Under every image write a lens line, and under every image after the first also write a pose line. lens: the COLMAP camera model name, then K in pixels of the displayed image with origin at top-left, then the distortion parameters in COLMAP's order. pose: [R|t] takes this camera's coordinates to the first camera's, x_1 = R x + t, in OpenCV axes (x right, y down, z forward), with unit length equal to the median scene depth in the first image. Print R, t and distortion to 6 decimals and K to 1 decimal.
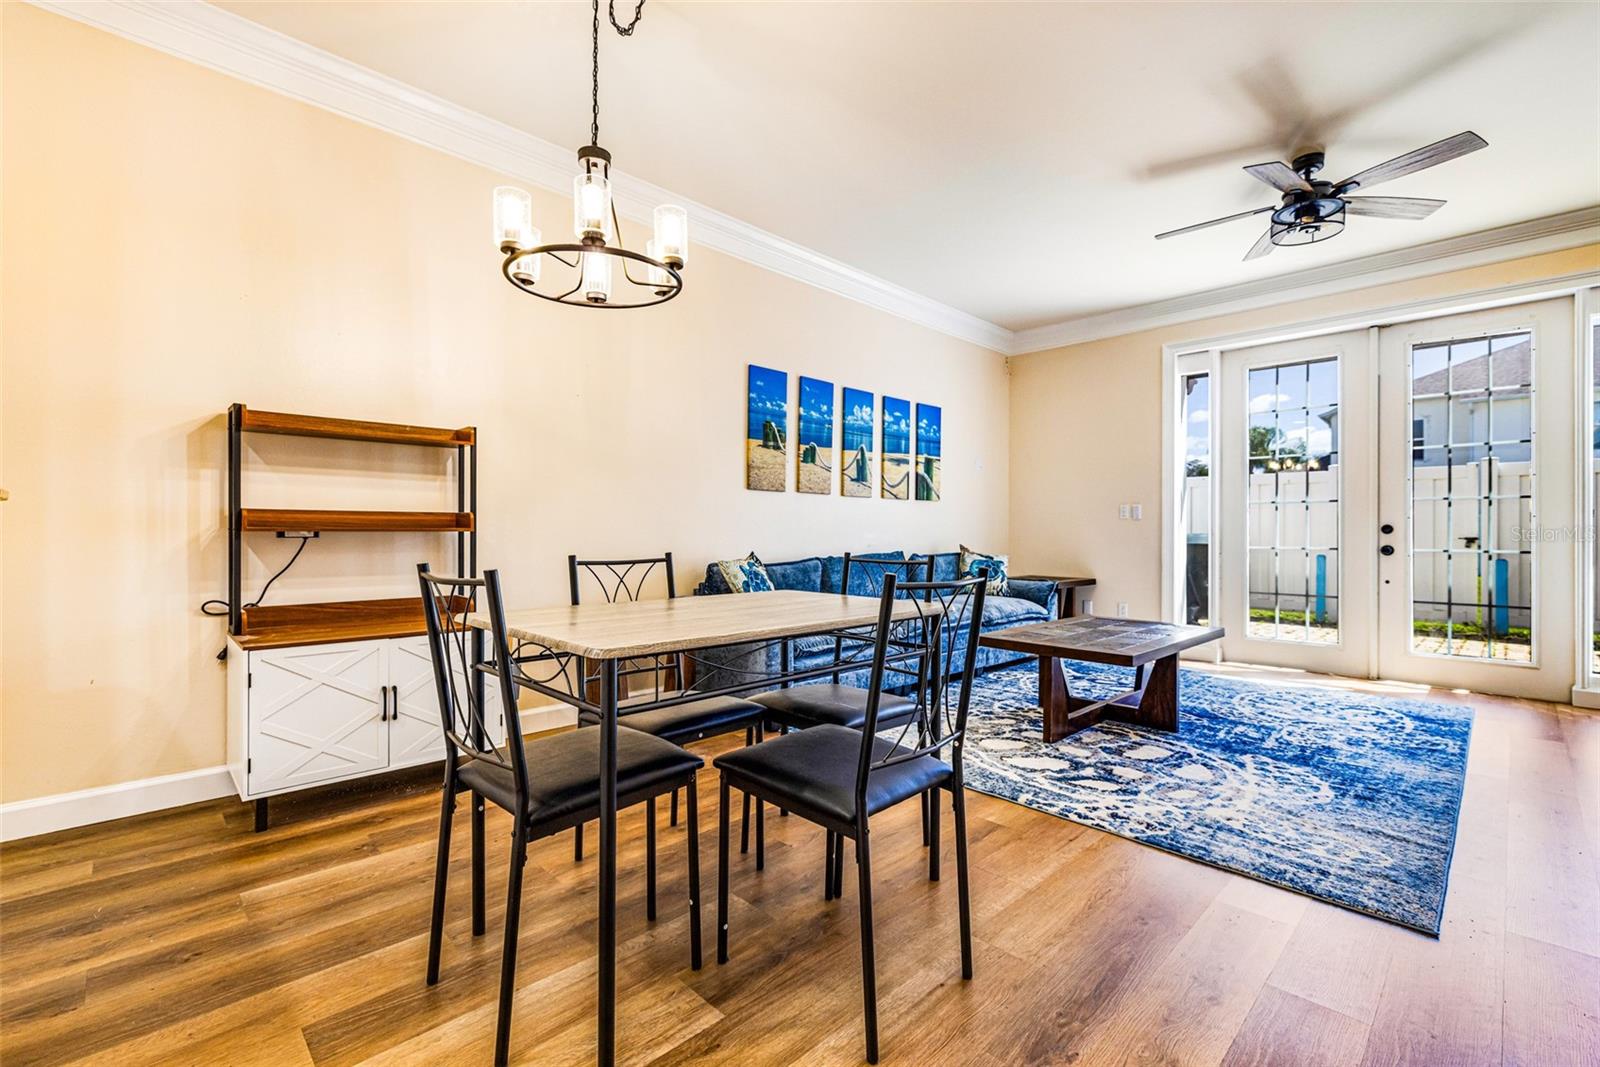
lens RADIAL K [[689.5, 0, 806.0], [0, 689.5, 530.7], [0, 0, 1]] dist [-0.000622, 0.000338]
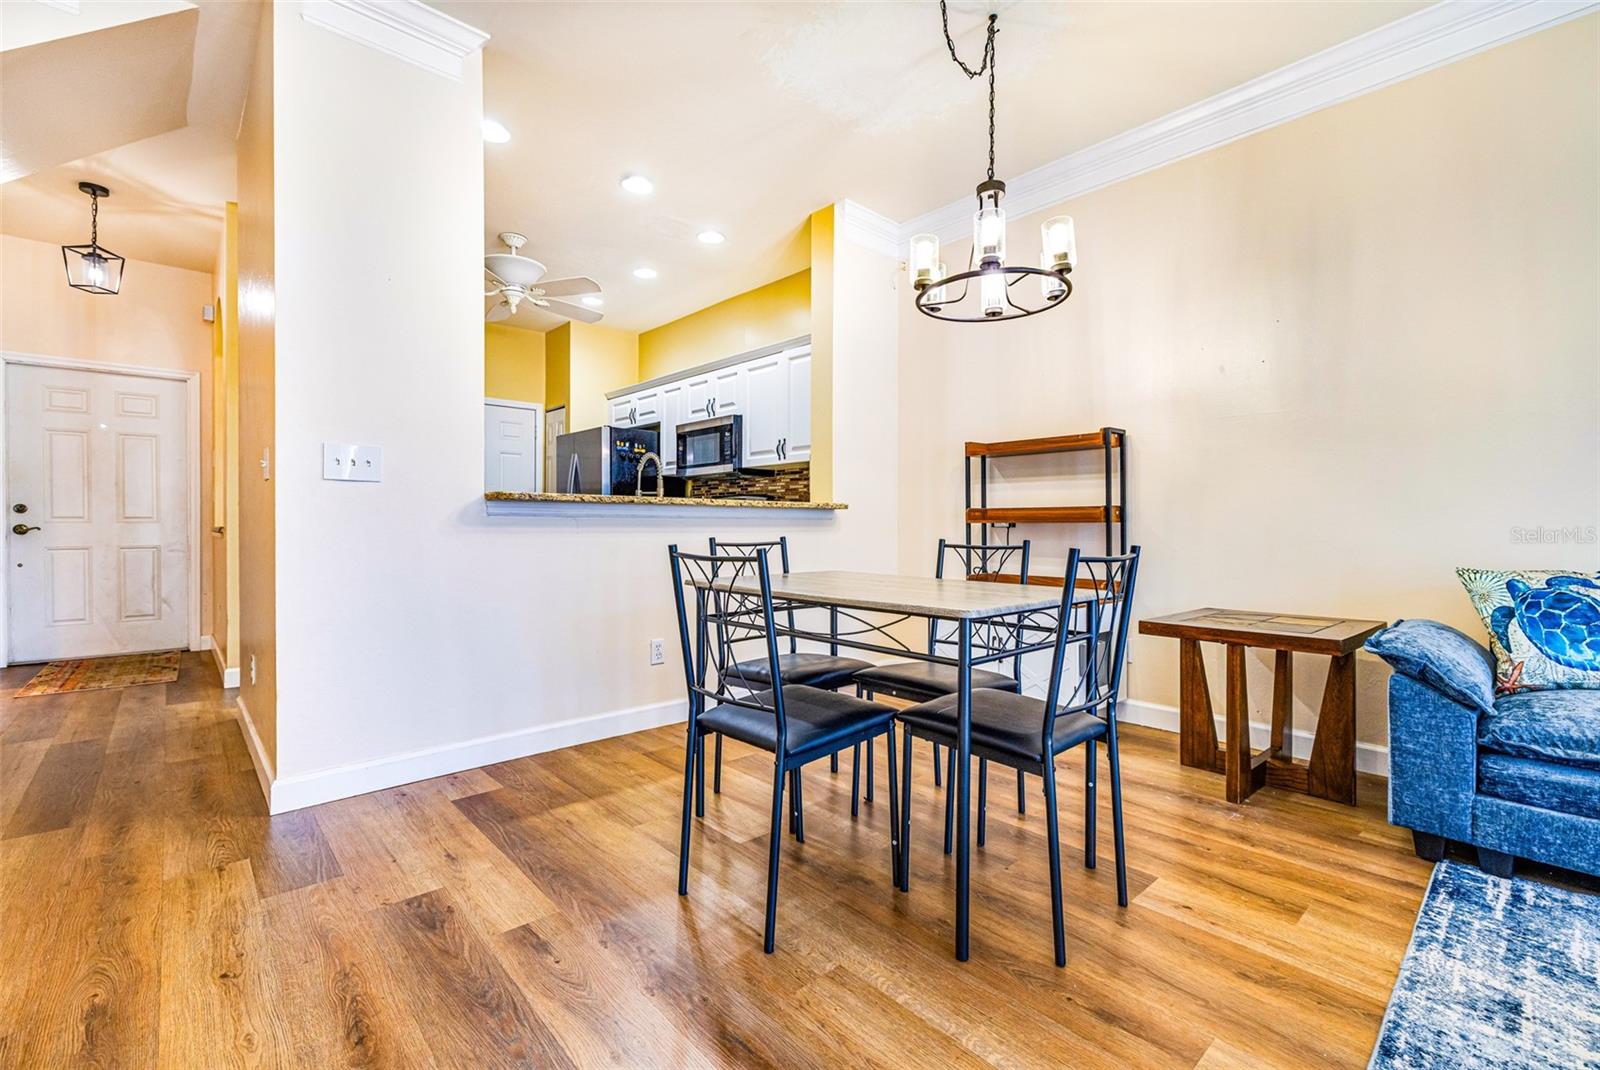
lens RADIAL K [[702.2, 0, 807.2], [0, 702.2, 528.9], [0, 0, 1]] dist [0.001605, 0.000030]
pose [[-0.034845, -0.000473, -0.999393, 0.445477], [-0.003359, 0.999994, -0.000356, 0.009057], [0.999387, 0.003345, -0.034847, 0.383987]]
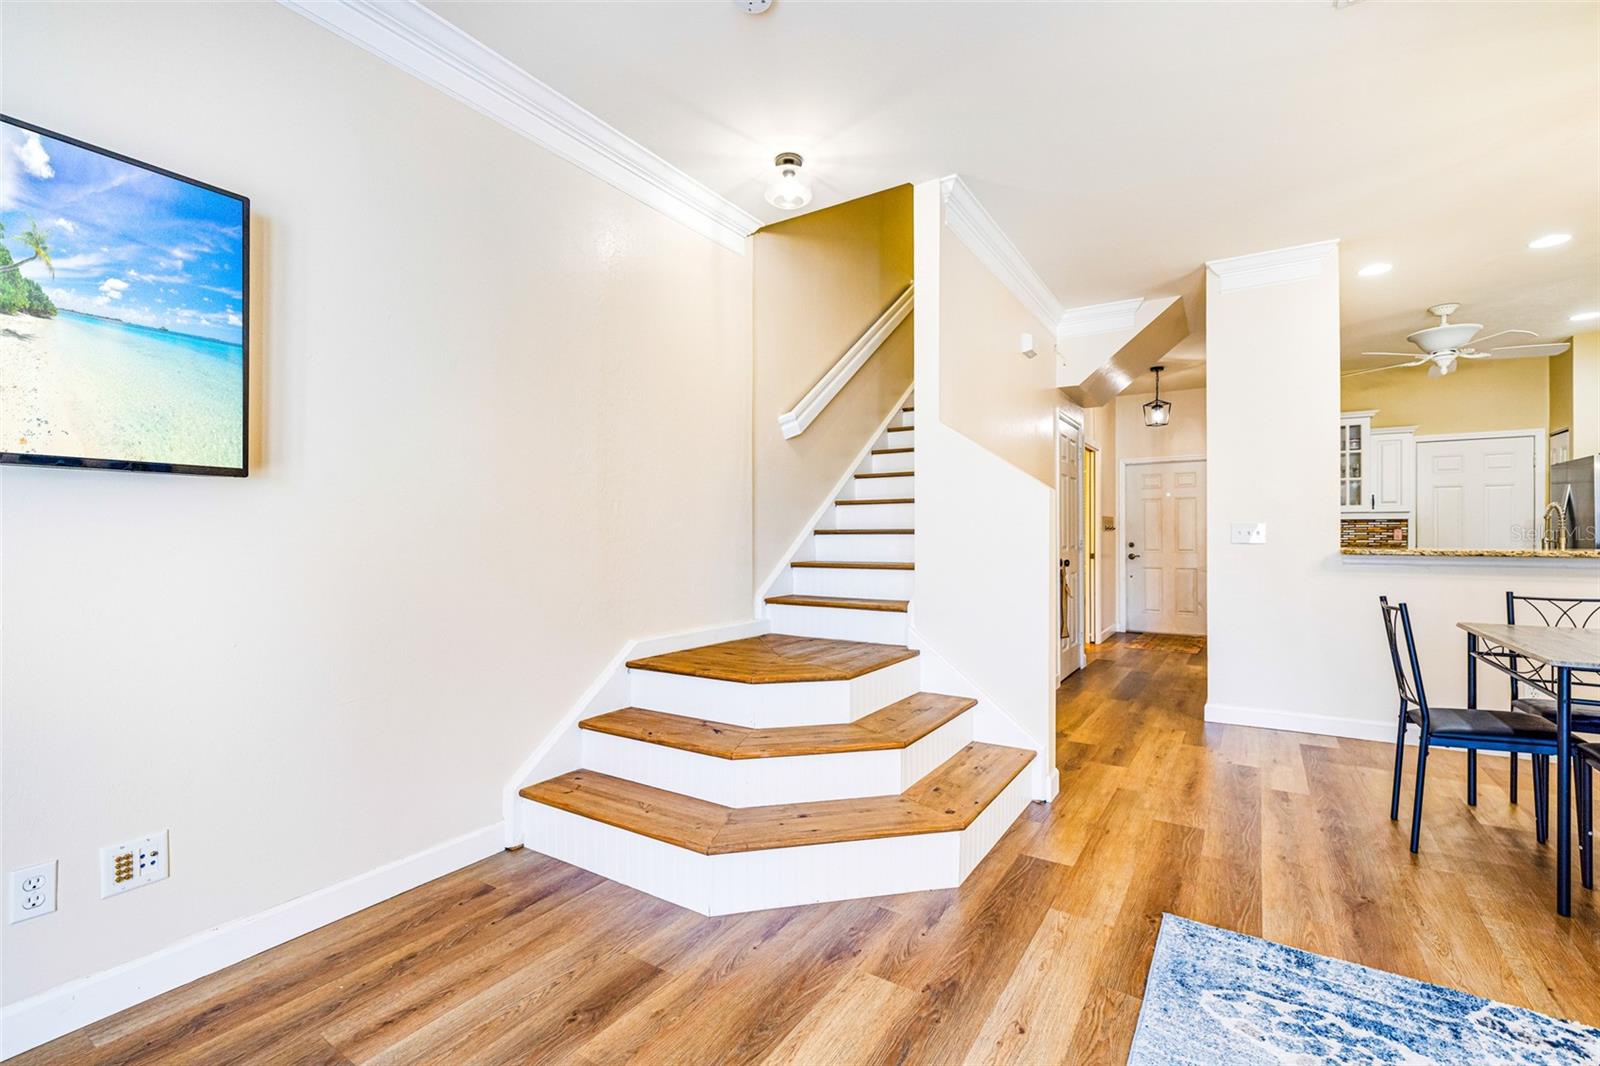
lens RADIAL K [[692.6, 0, 800.0], [0, 692.6, 533.0], [0, 0, 1]] dist [0.000448, 0.000173]
pose [[-0.976561, -0.008222, -0.215082, 0.713058], [-0.006904, 0.999953, -0.006877, -0.032380], [0.215128, -0.005231, -0.976572, 0.810606]]
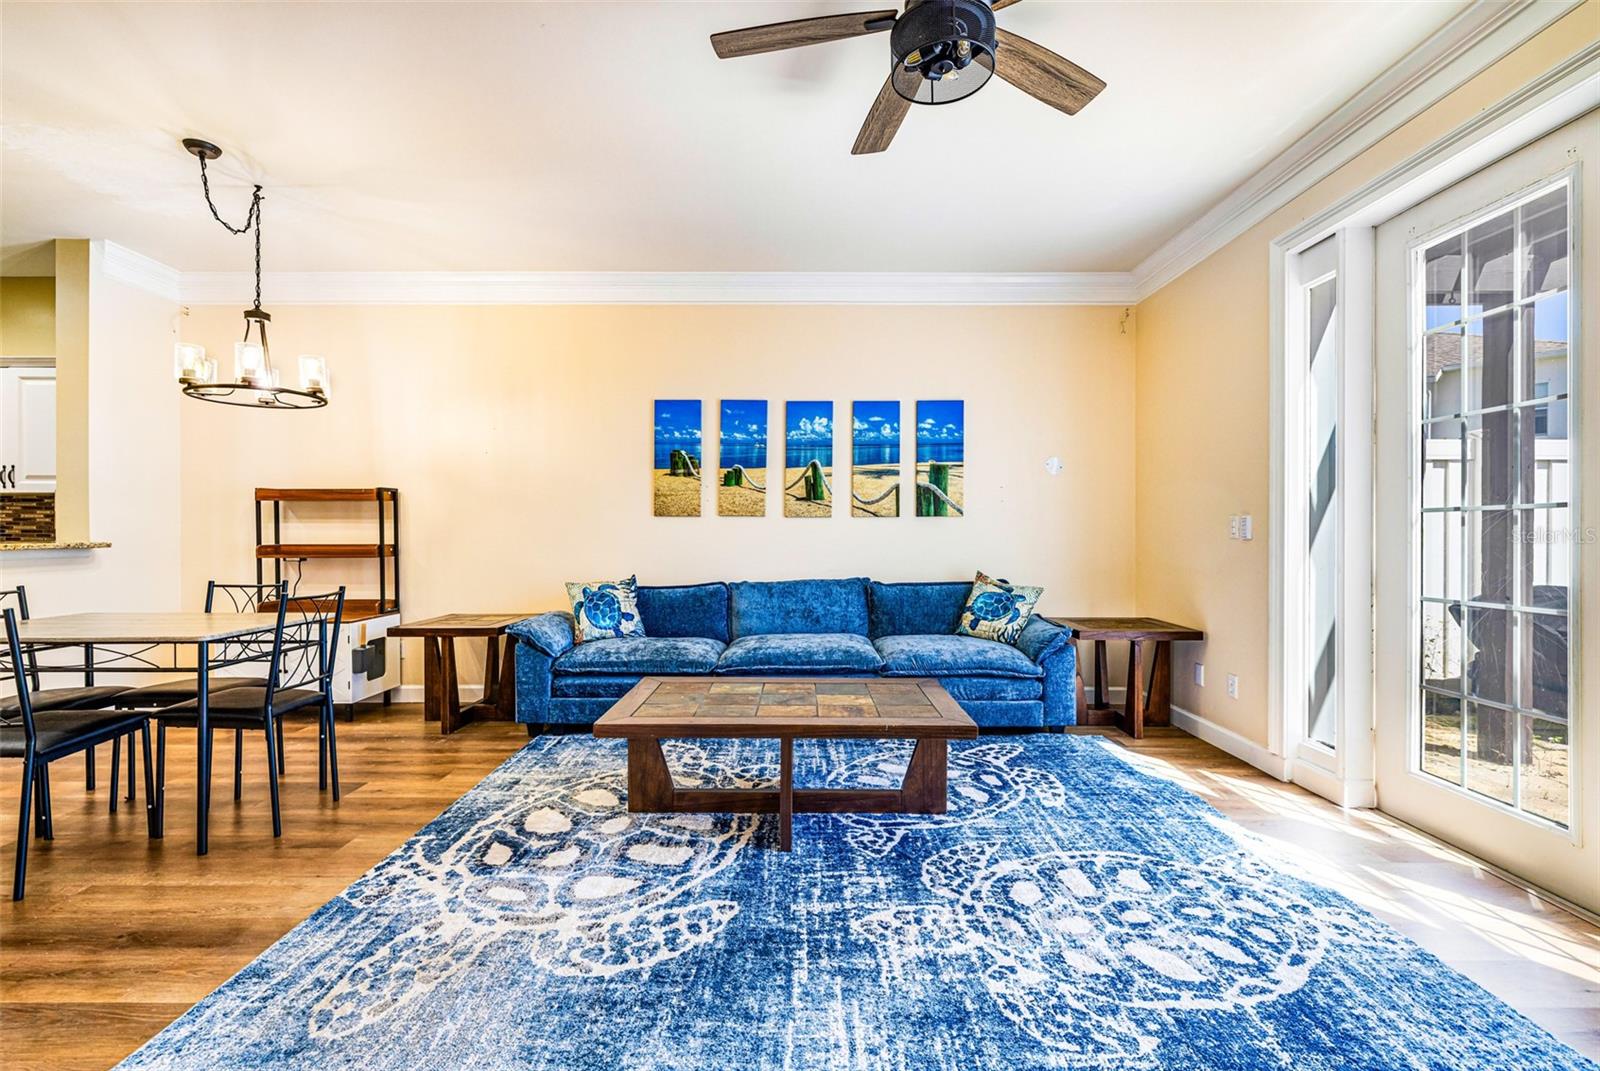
lens RADIAL K [[689.5, 0, 806.0], [0, 689.5, 532.7], [0, 0, 1]] dist [-0.000622, 0.000338]
pose [[0.717136, -0.004940, -0.696916, 0.829274], [0.004560, 0.999987, -0.002395, -0.030419], [0.696919, -0.001460, 0.717149, 0.391484]]
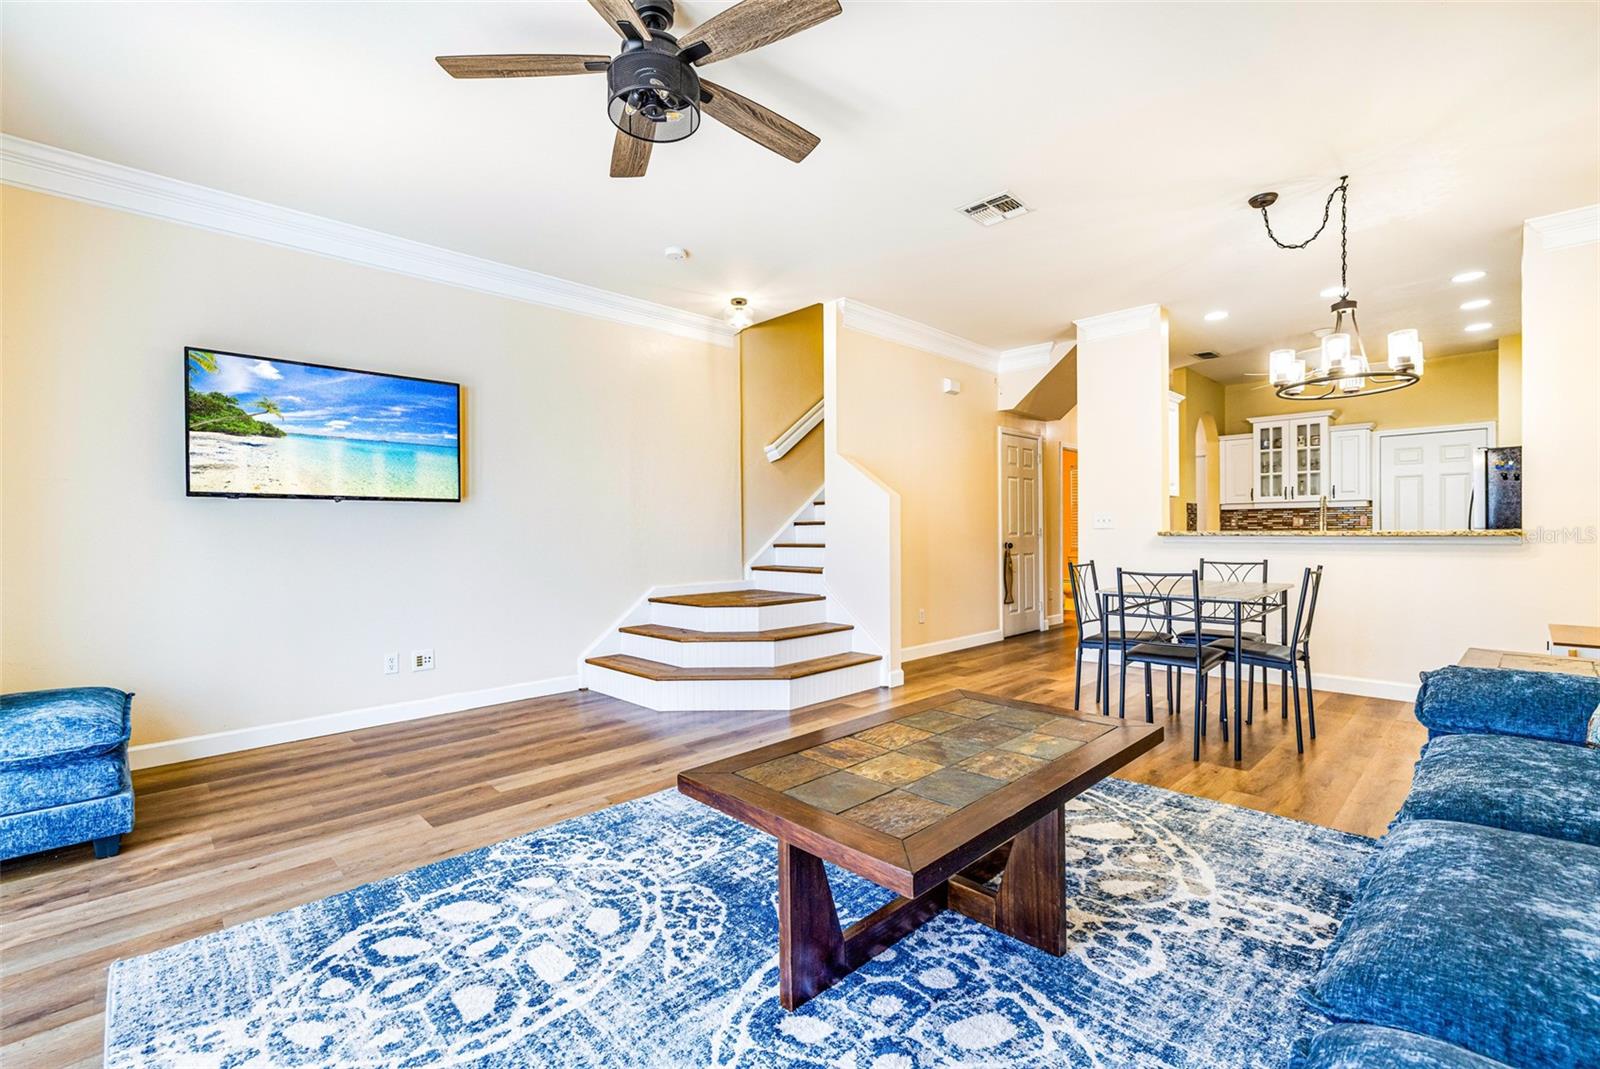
lens RADIAL K [[692.6, 0, 800.0], [0, 692.6, 534.5], [0, 0, 1]] dist [0.000448, 0.000173]
pose [[-0.999994, 0.002202, 0.002646, 0.462535], [0.002215, 0.999985, 0.005033, -0.025430], [-0.002635, 0.005039, -0.999984, 1.315864]]
